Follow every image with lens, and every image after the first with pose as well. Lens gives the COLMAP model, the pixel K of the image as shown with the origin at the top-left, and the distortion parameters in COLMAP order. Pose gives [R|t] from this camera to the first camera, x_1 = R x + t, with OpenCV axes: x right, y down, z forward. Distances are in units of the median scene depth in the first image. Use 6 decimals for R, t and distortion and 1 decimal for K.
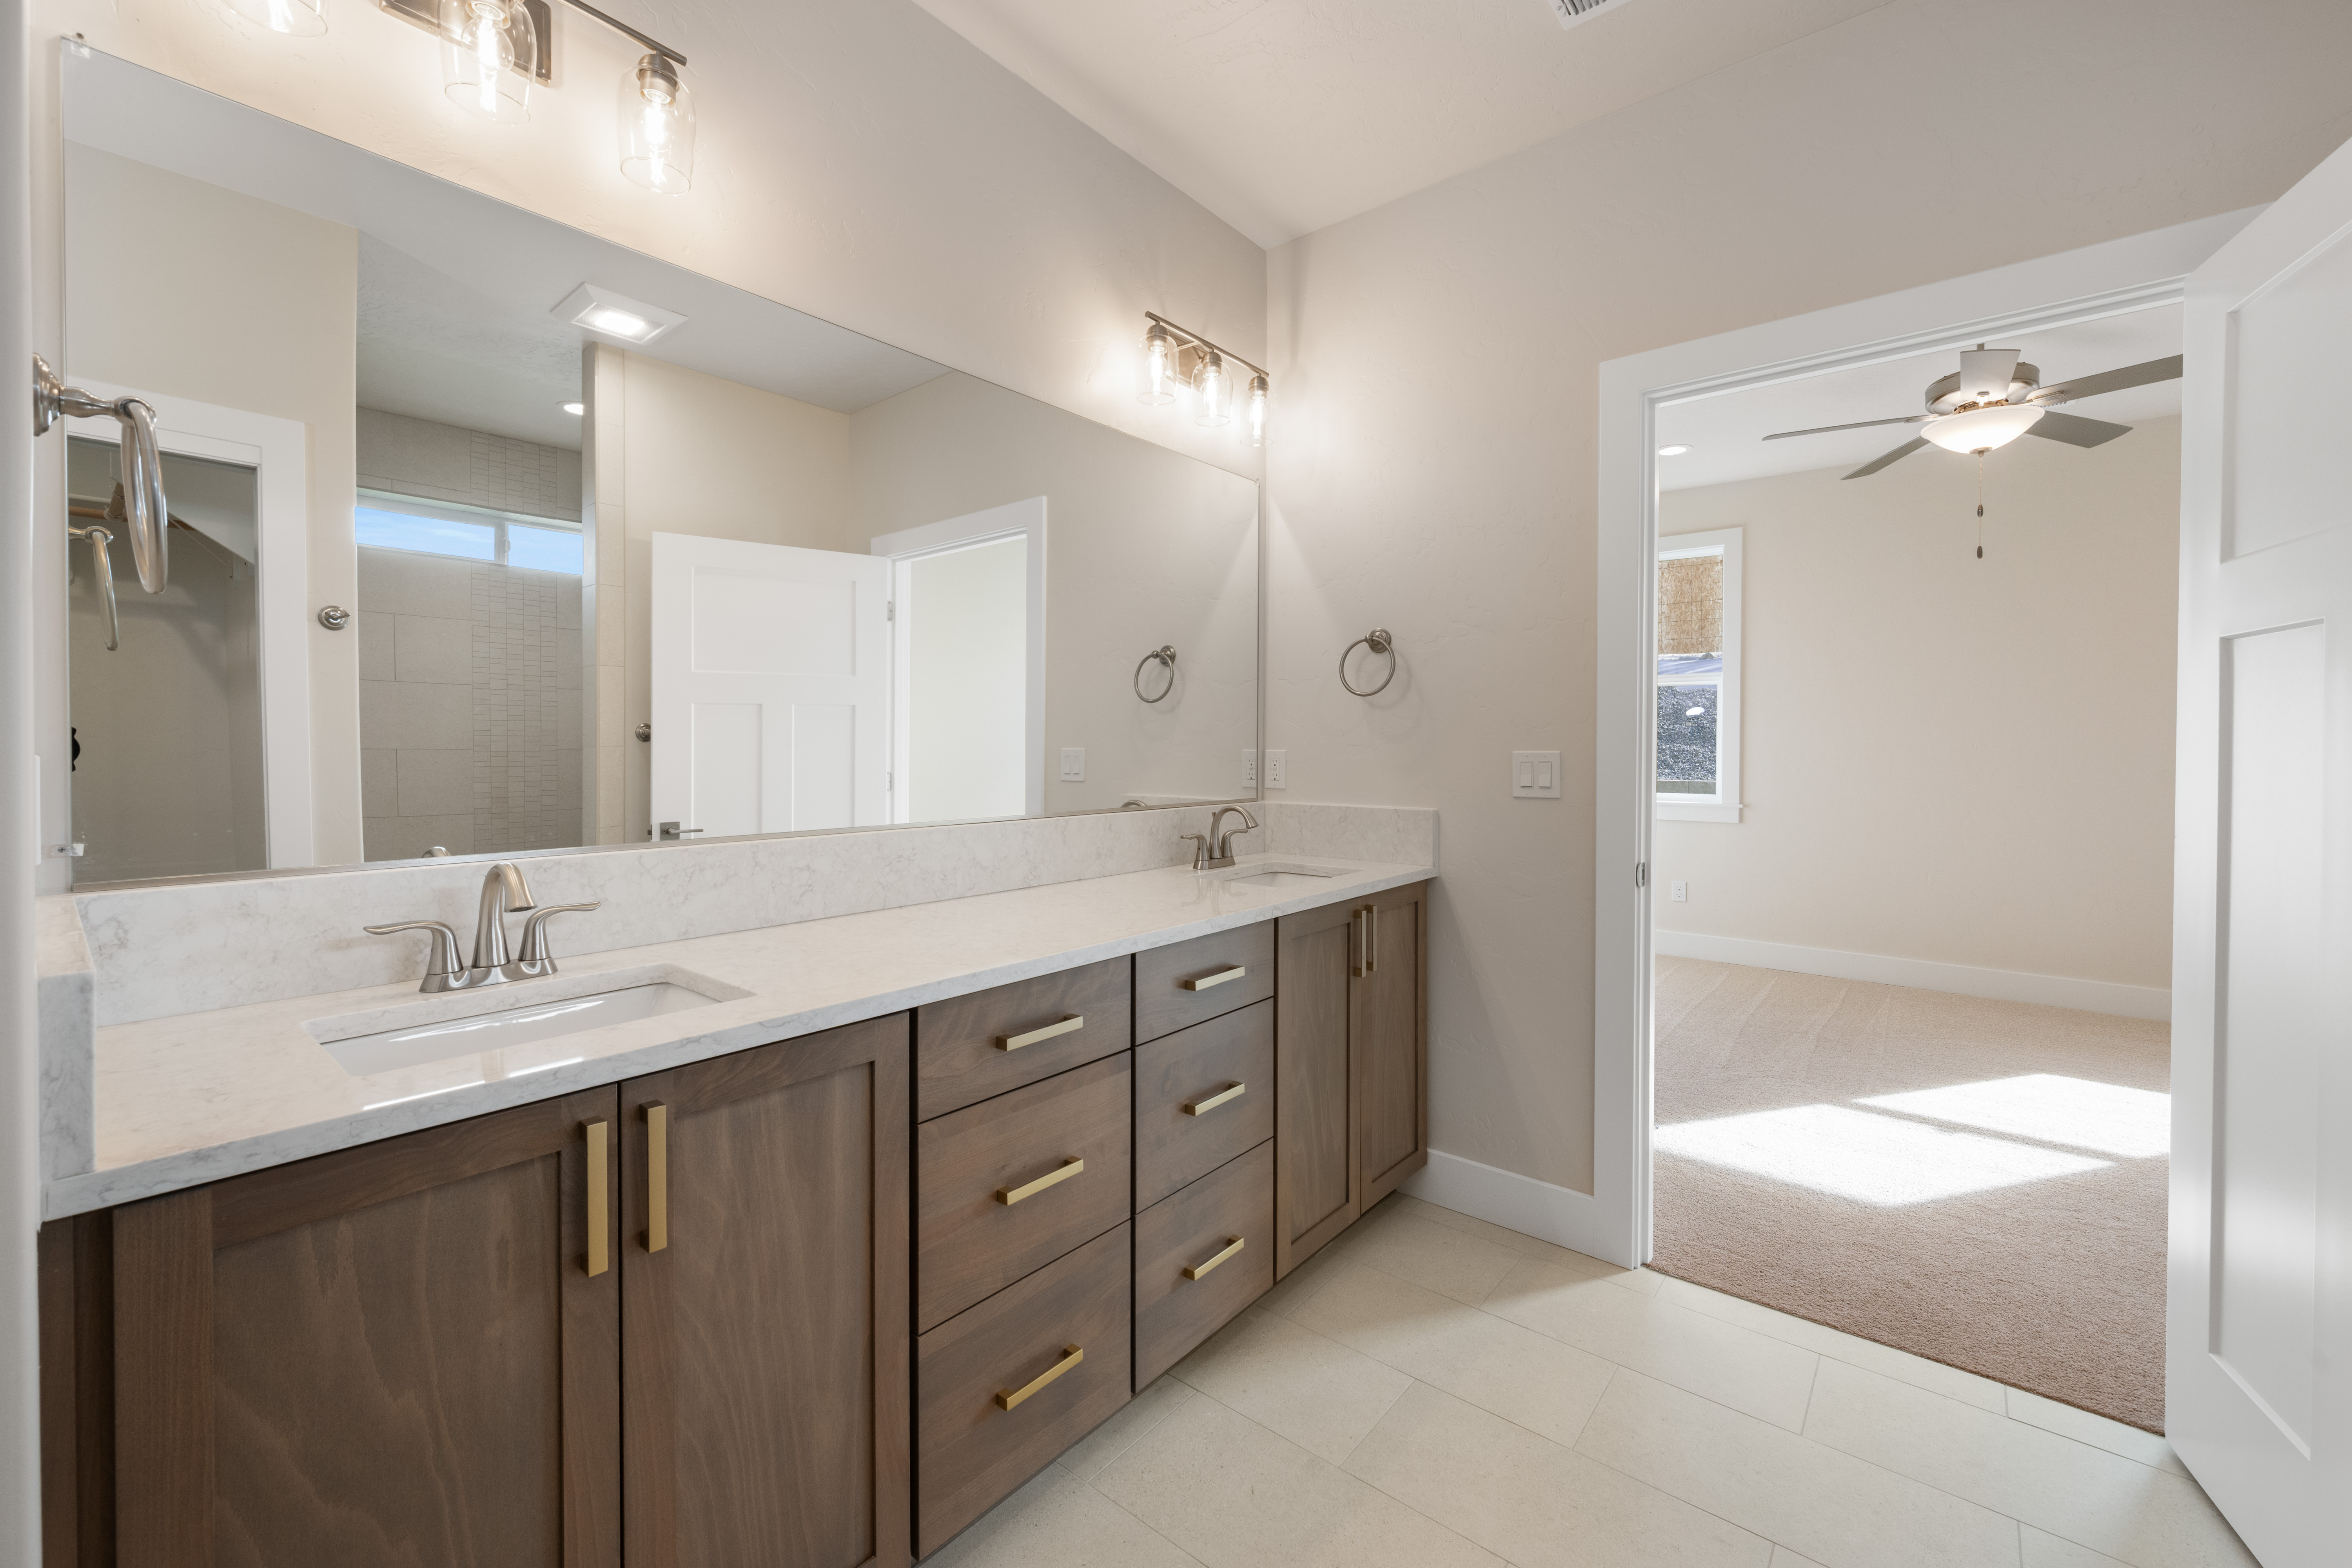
lens RADIAL K [[937.3, 0, 1185.5], [0, 937.3, 783.8], [0, 0, 1]] dist [-0.001015, -0.000060]
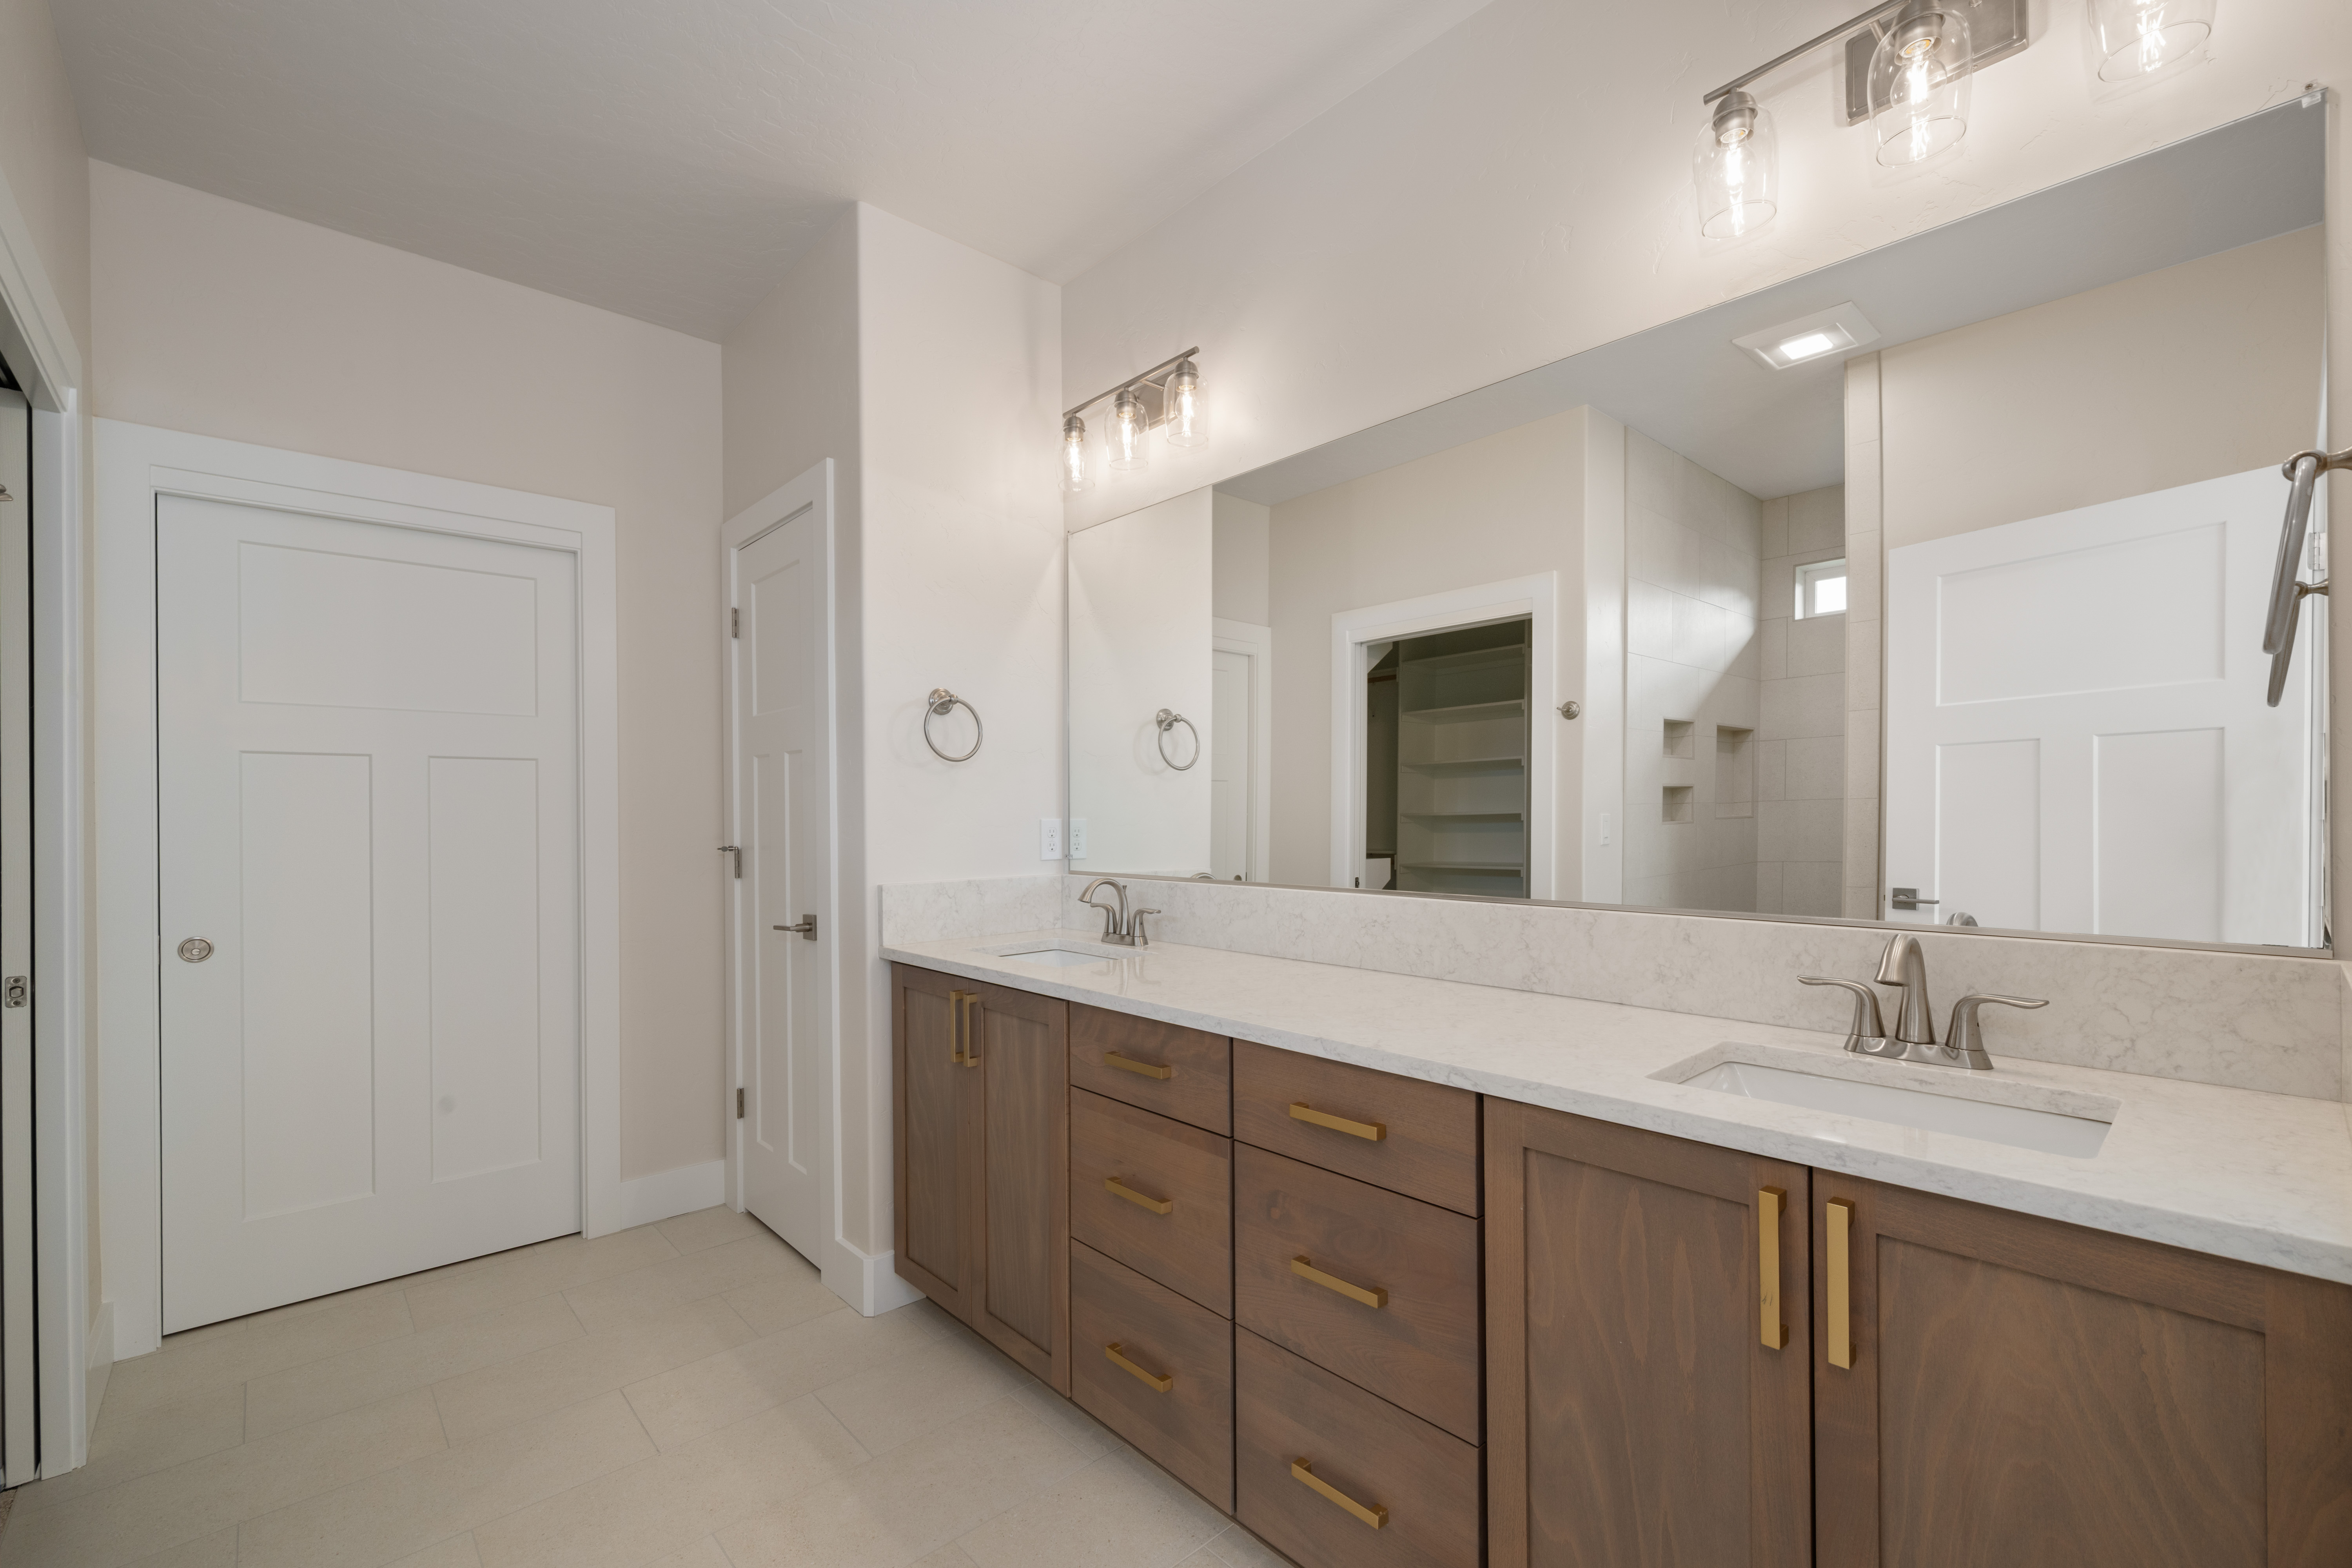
lens RADIAL K [[1023.4, 0, 1183.3], [0, 1023.4, 794.8], [0, 0, 1]] dist [-0.015236, -0.000065]
pose [[-0.171345, -0.015512, -0.985089, 0.925088], [-0.013277, 0.999822, -0.013435, -0.045230], [0.985122, 0.010777, -0.171521, 1.081829]]
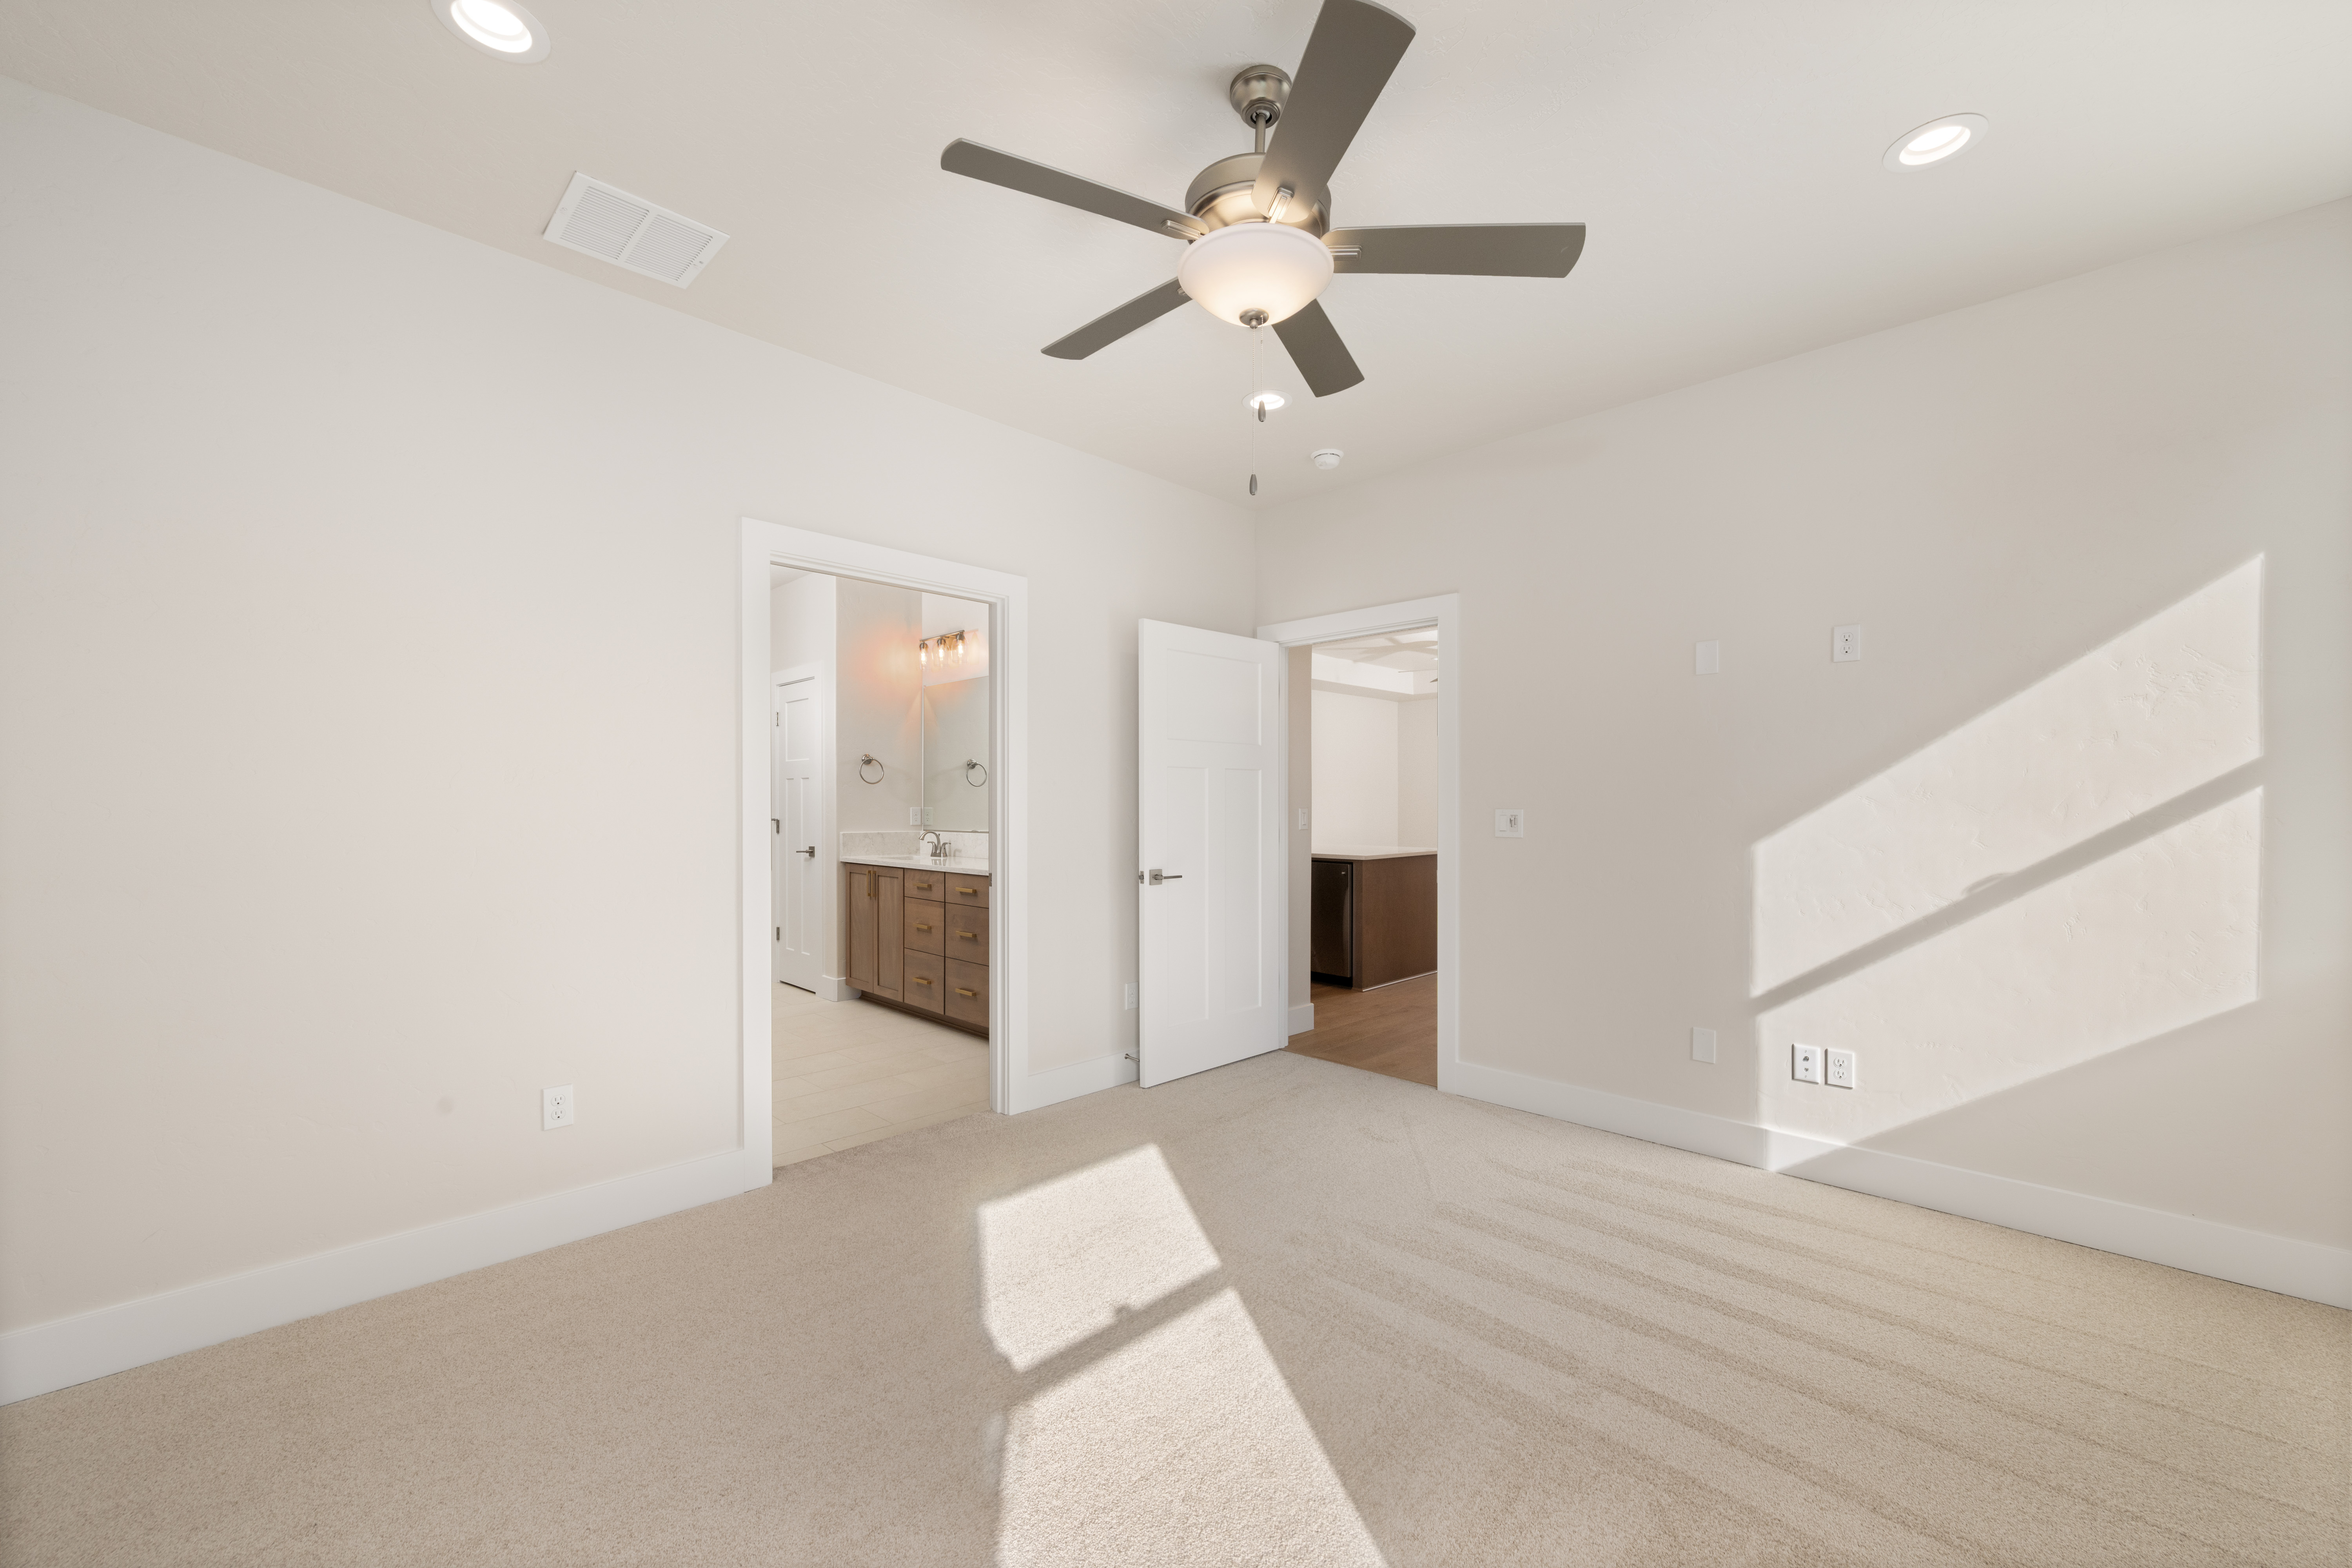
lens RADIAL K [[937.3, 0, 1180.7], [0, 937.3, 791.0], [0, 0, 1]] dist [-0.001015, -0.000060]
pose [[-0.124148, -0.017797, -0.992104, 2.854763], [-0.017052, 0.999730, -0.015800, -0.052000], [0.992117, 0.014956, -0.124418, 2.088023]]
